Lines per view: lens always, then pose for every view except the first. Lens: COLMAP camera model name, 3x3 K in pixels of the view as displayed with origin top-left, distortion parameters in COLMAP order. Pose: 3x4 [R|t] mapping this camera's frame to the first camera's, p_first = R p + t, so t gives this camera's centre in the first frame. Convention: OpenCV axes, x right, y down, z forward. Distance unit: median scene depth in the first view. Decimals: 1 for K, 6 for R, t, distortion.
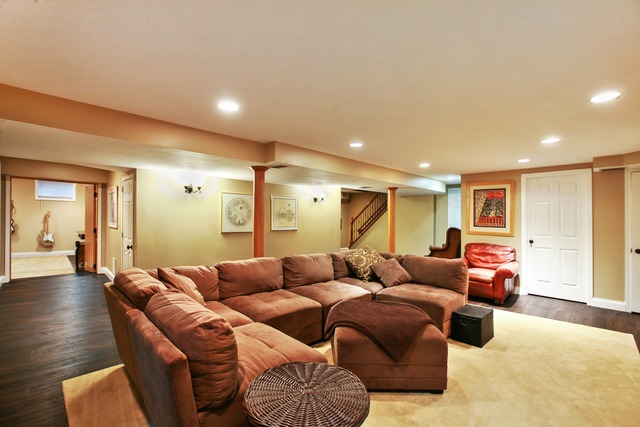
lens RADIAL K [[296.8, 0, 320.0], [0, 296.8, 213.5], [0, 0, 1]] dist [-0.028519, 0.000133]
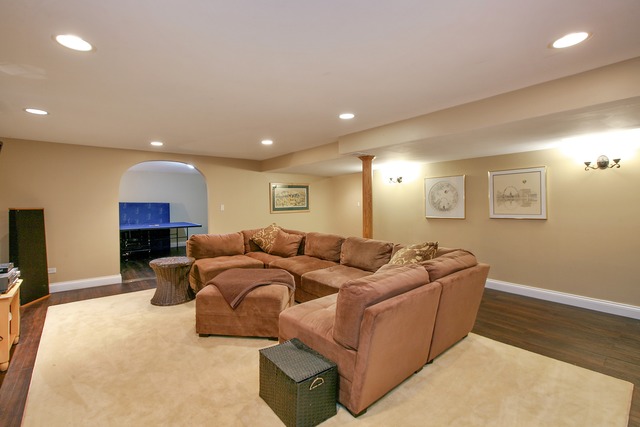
lens RADIAL K [[296.8, 0, 320.0], [0, 296.8, 213.5], [0, 0, 1]] dist [-0.028519, 0.000133]
pose [[-0.051386, 0.015118, -0.998564, 0.652463], [0.026423, 0.999556, 0.013774, 0.024907], [0.998329, -0.025678, -0.051762, 0.650100]]
